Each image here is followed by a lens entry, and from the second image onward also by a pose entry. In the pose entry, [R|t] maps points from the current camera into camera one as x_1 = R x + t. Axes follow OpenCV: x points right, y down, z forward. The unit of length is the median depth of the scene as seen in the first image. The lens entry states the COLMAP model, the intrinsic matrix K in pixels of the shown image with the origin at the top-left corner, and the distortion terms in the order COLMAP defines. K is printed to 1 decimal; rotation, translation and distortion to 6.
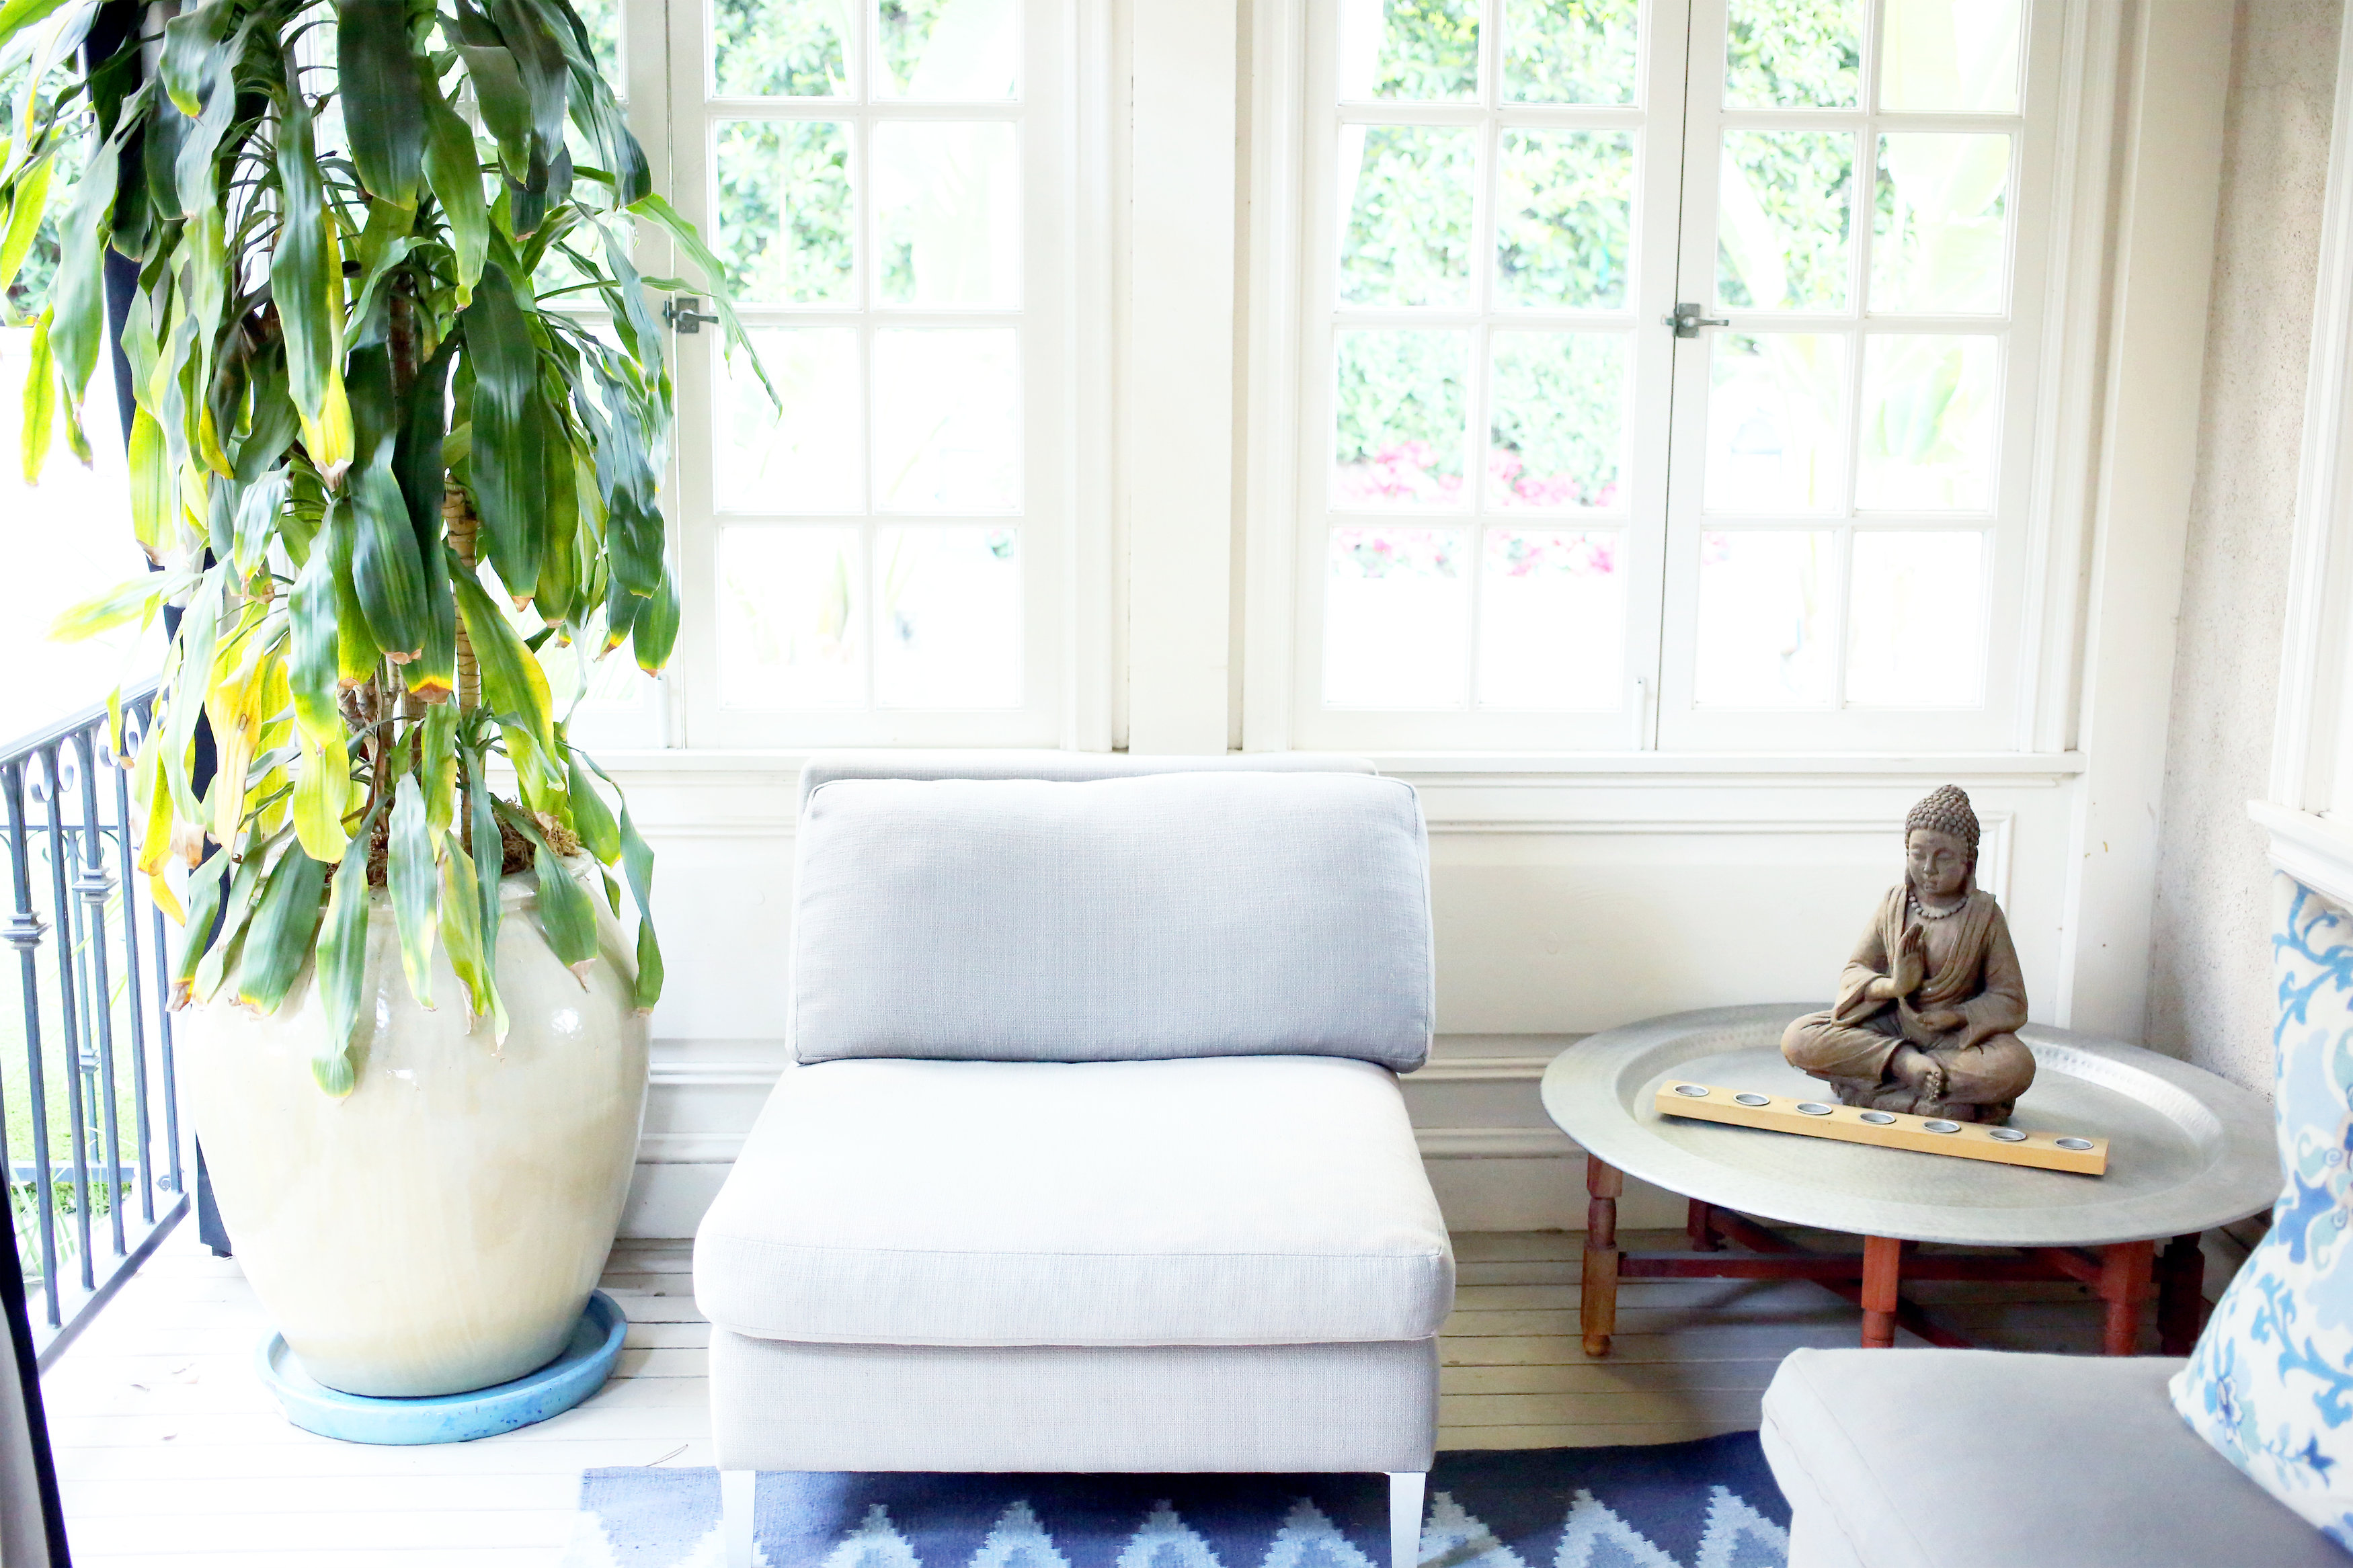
lens RADIAL K [[2595.1, 0, 1176.5], [0, 2595.1, 784.0], [0, 0, 1]] dist [-0.086468, 0.173823]
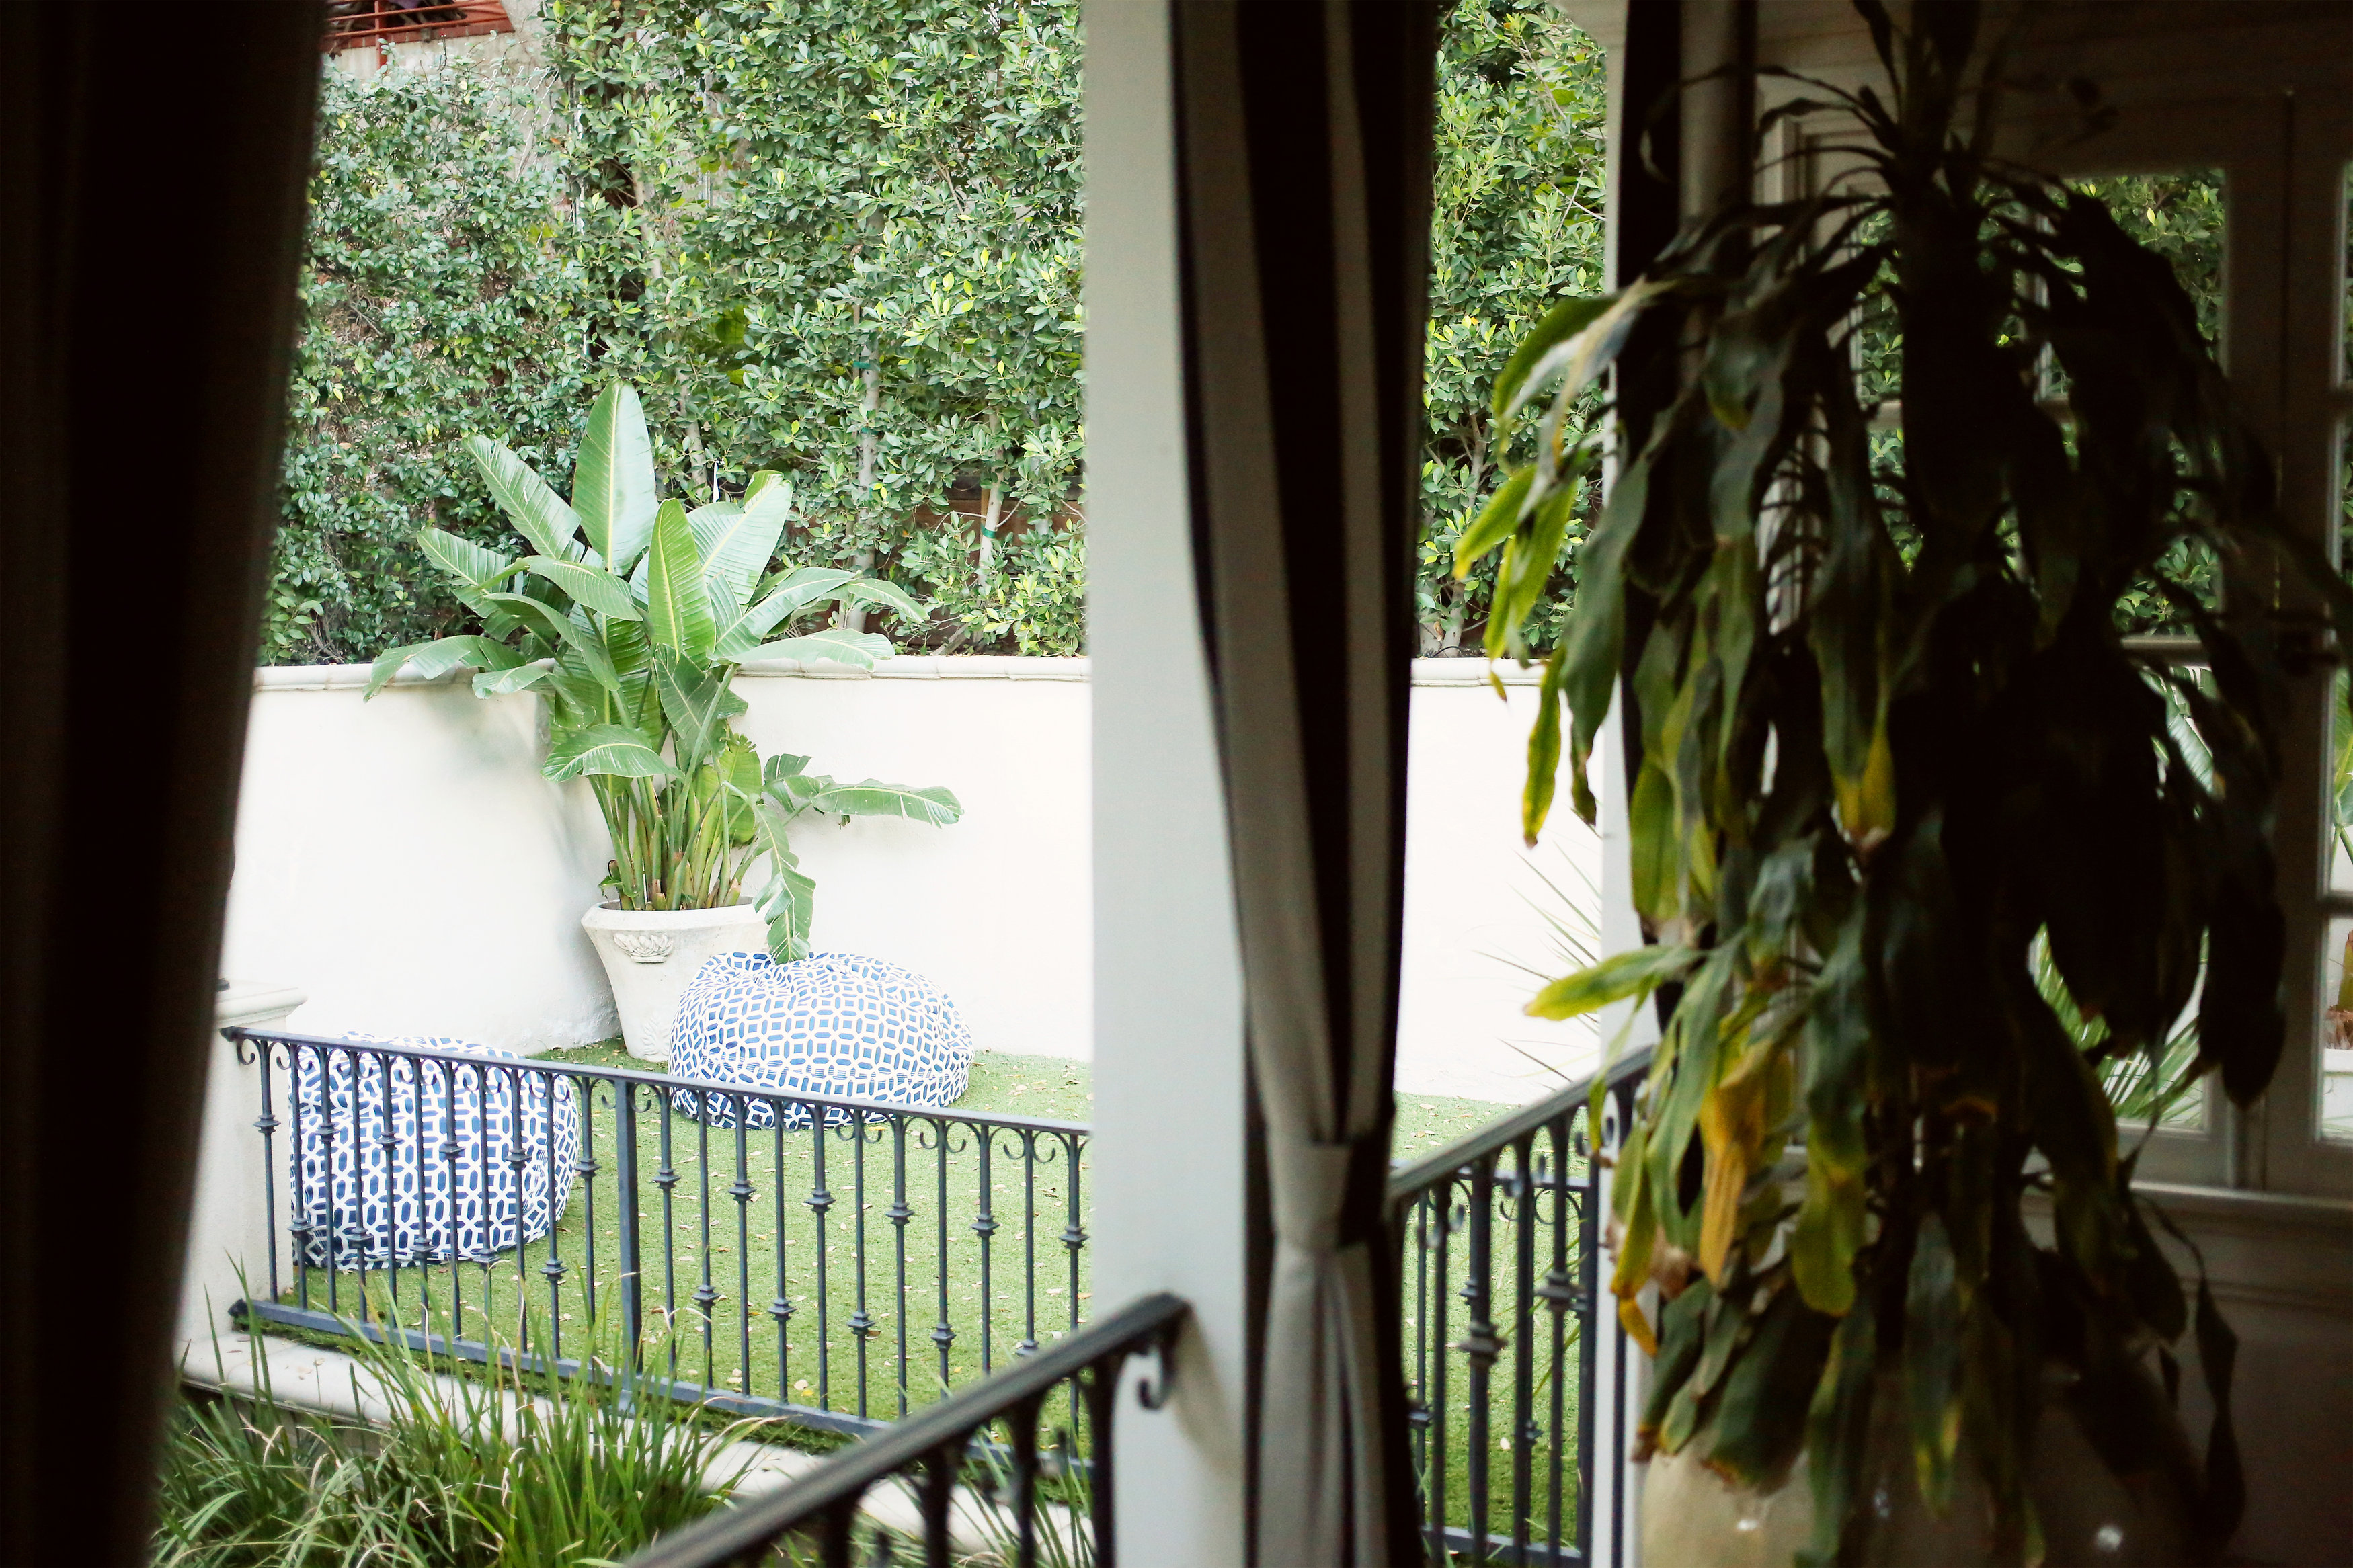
lens RADIAL K [[2595.1, 0, 1176.5], [0, 2595.1, 784.0], [0, 0, 1]] dist [-0.086468, 0.173823]
pose [[0.854997, 0.021373, -0.518193, -0.084872], [-0.087429, 0.990791, -0.103389, -0.033782], [0.511211, 0.133703, 0.848992, 0.171815]]
